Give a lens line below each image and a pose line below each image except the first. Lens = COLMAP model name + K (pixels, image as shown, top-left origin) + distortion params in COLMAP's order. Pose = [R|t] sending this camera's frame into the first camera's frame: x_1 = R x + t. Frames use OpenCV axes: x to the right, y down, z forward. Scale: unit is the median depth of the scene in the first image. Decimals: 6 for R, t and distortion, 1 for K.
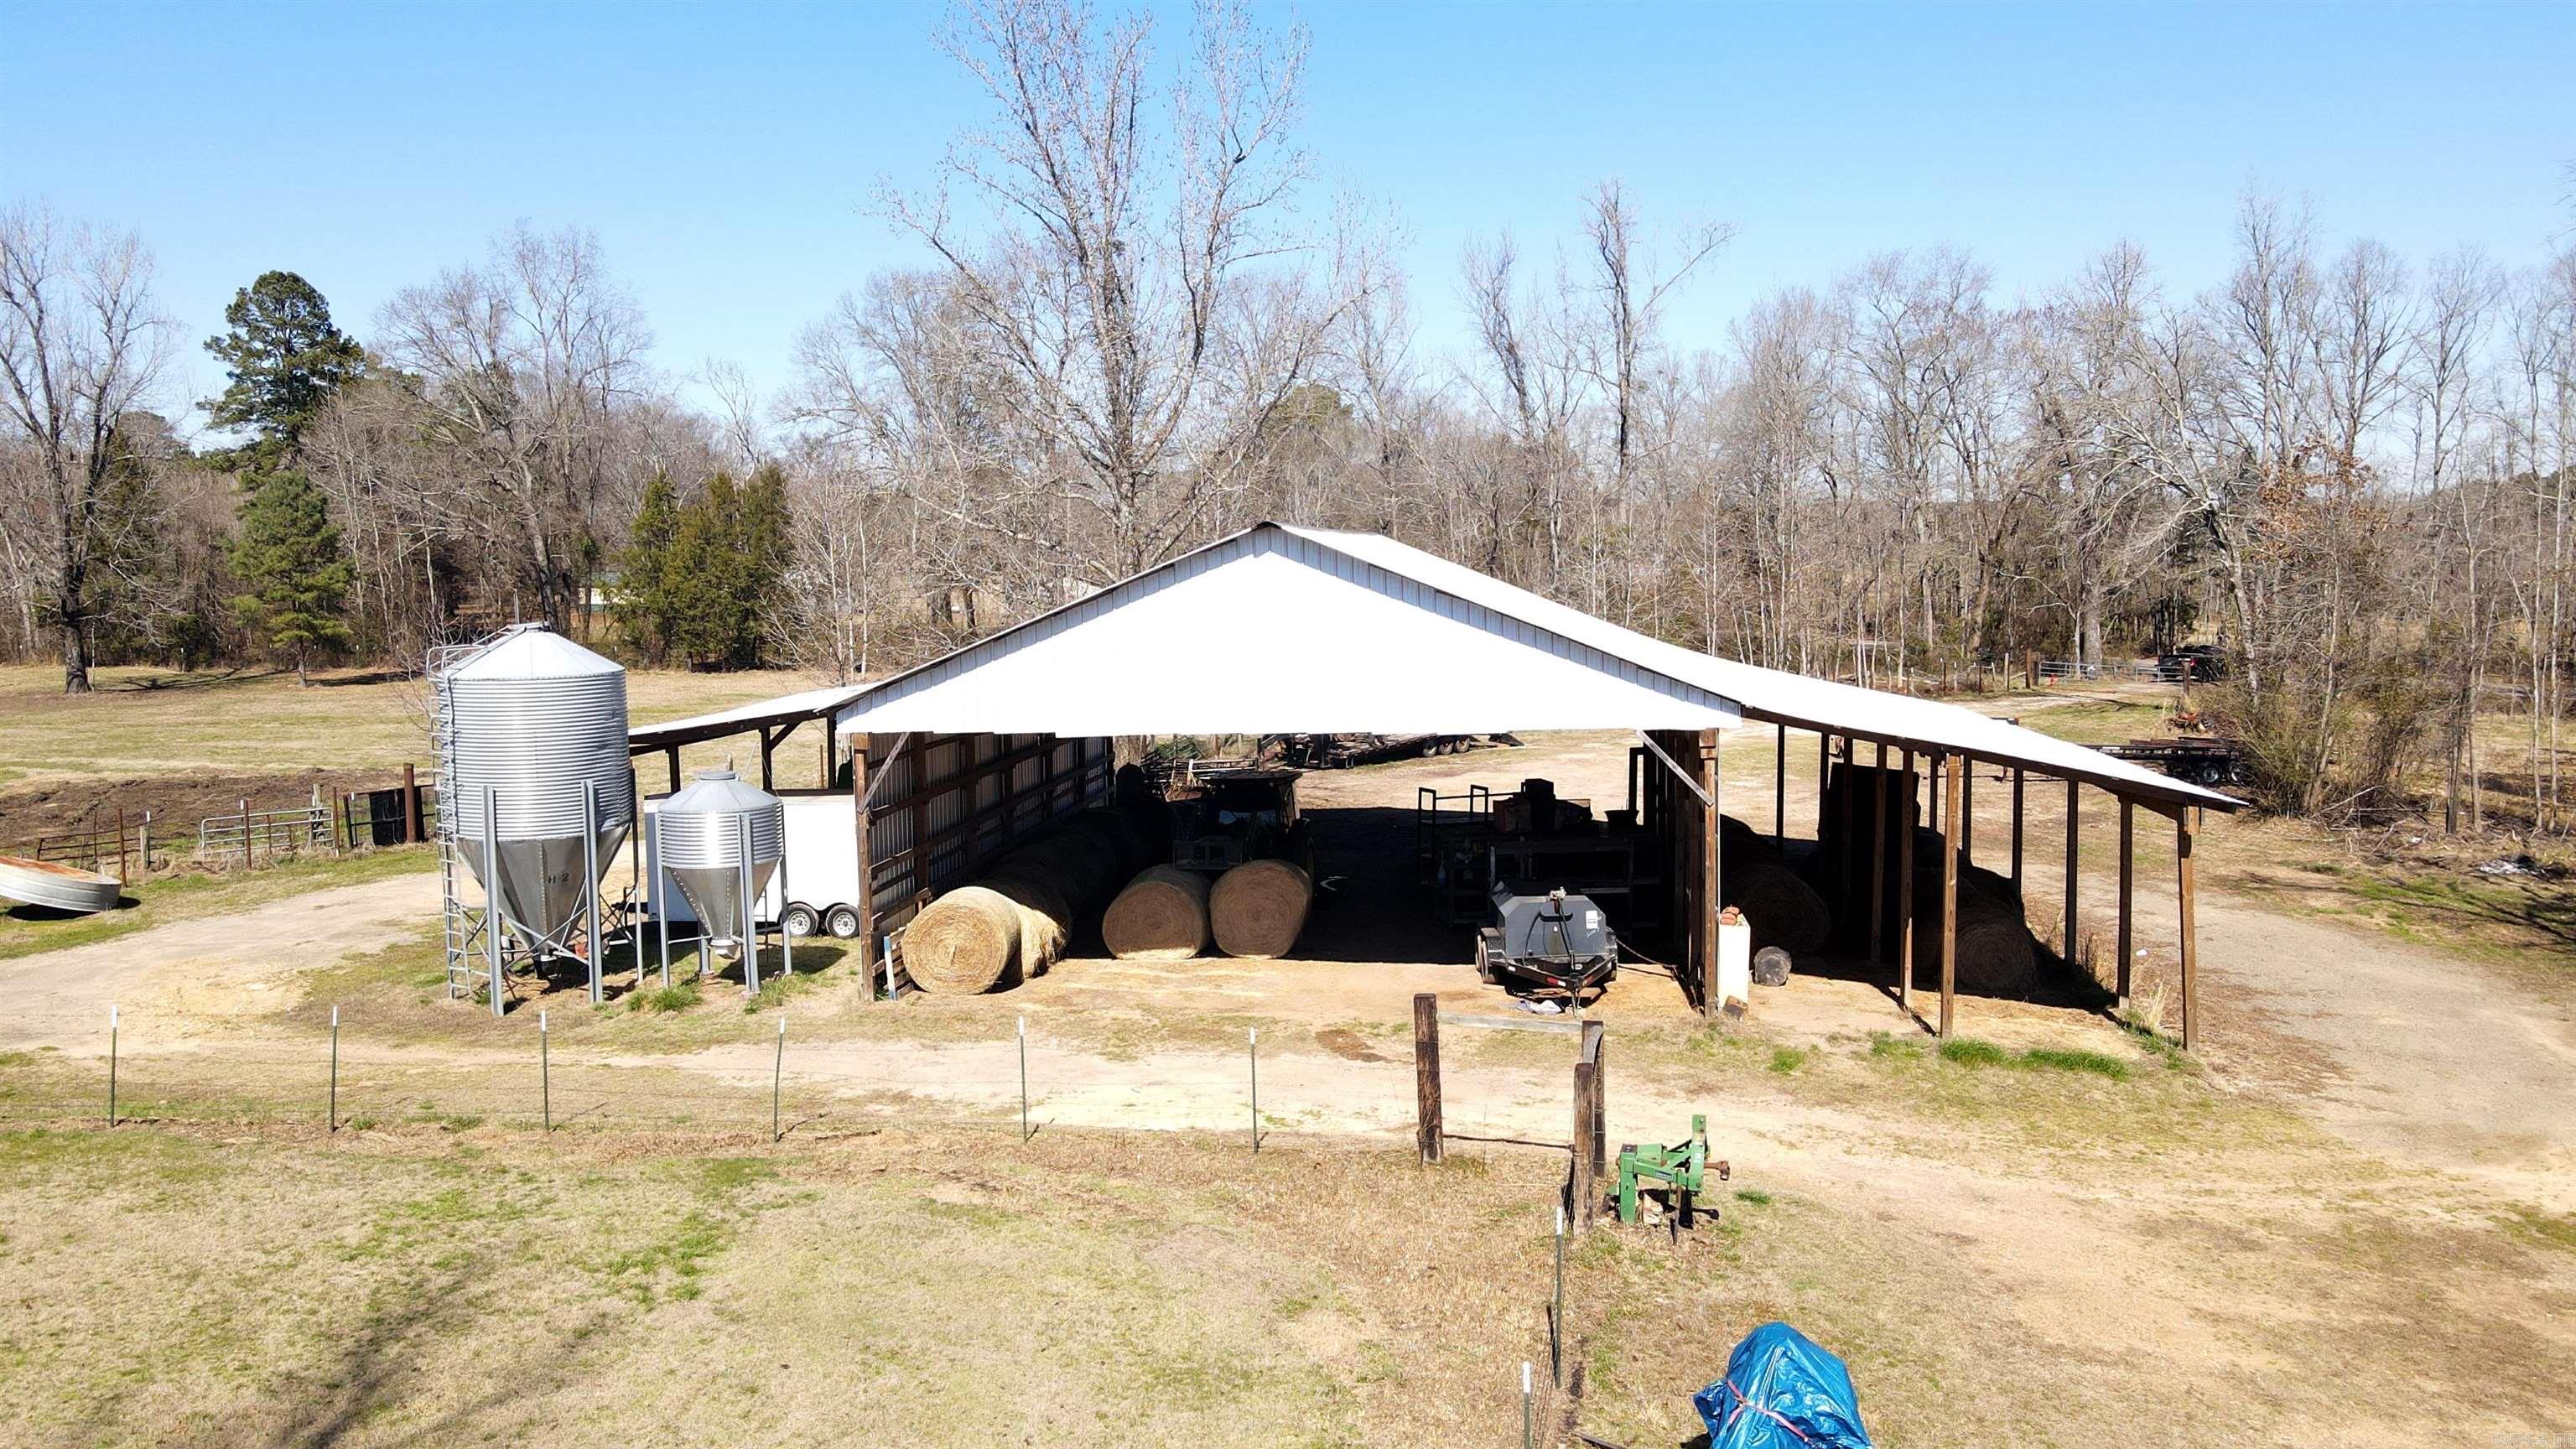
lens RADIAL K [[1898.0, 0, 1295.7], [0, 1898.0, 724.6], [0, 0, 1]] dist [-0.001532, 0.039360]
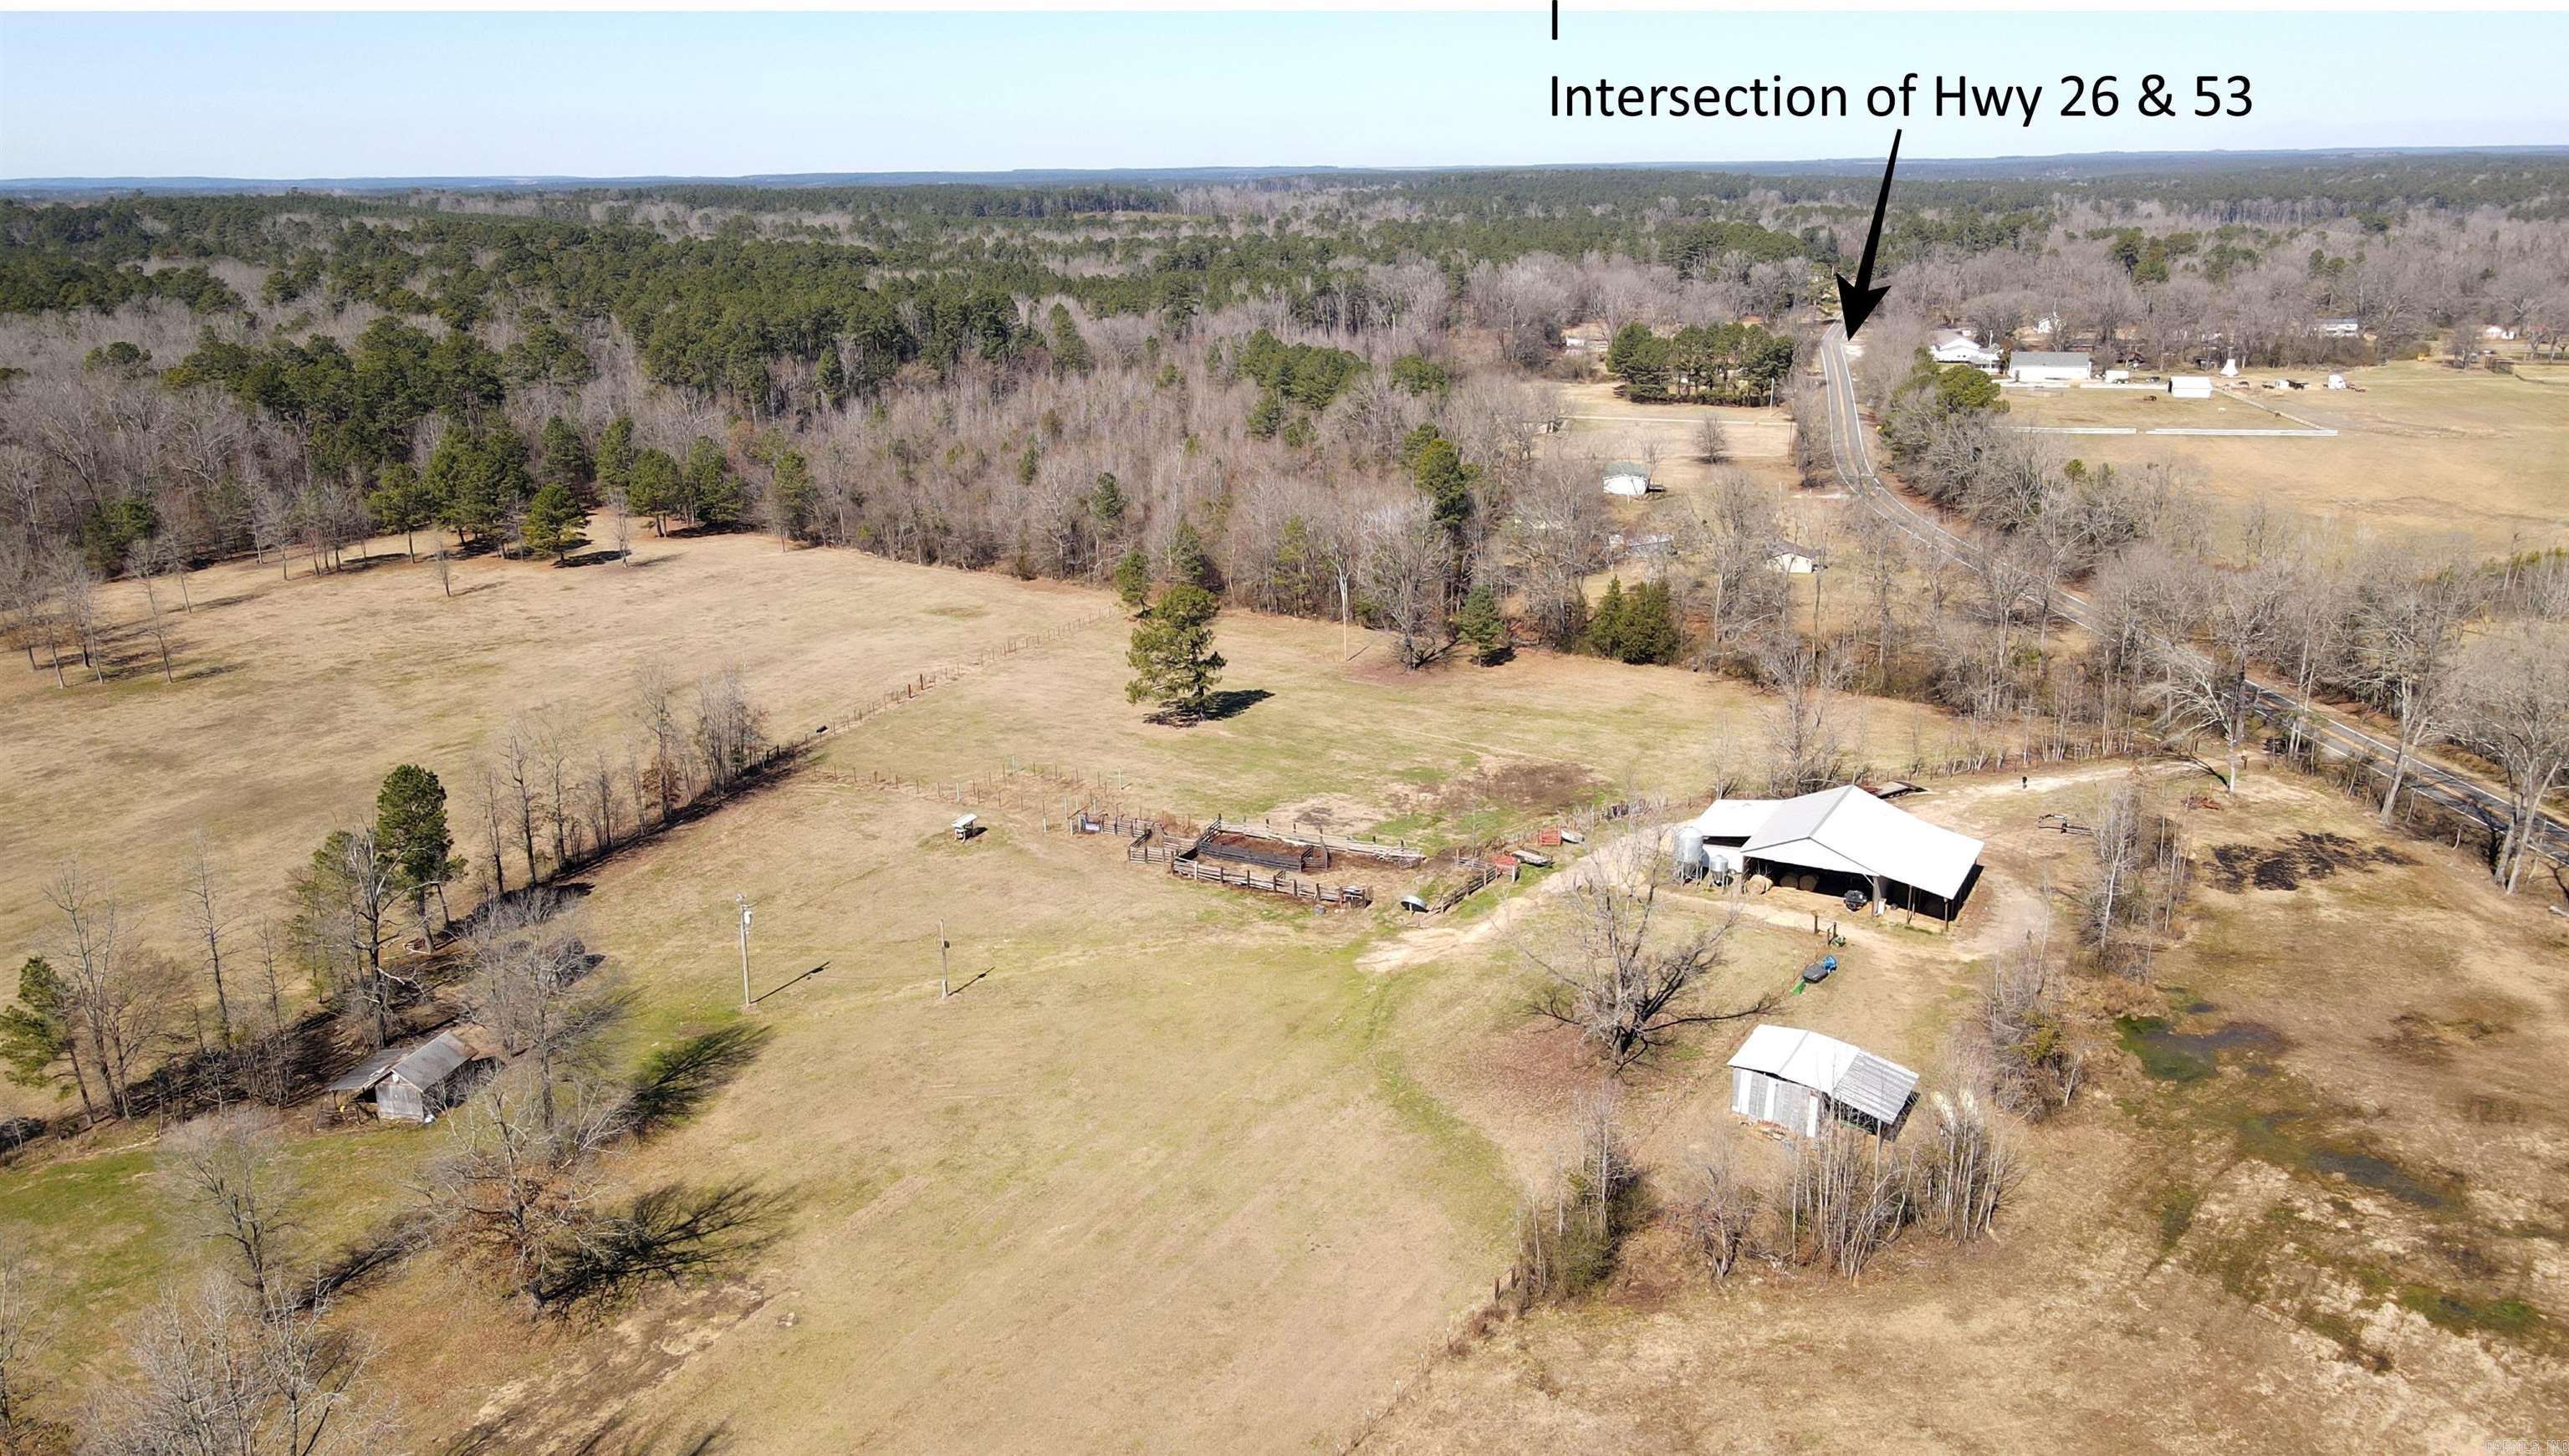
lens RADIAL K [[1890.1, 0, 1284.5], [0, 1890.1, 728.0], [0, 0, 1]] dist [0.011449, 0.013032]
pose [[0.928622, 0.105883, -0.355598, 0.320192], [-0.032482, 0.977936, 0.206366, -0.962205], [0.369603, -0.180085, 0.911572, -3.048873]]
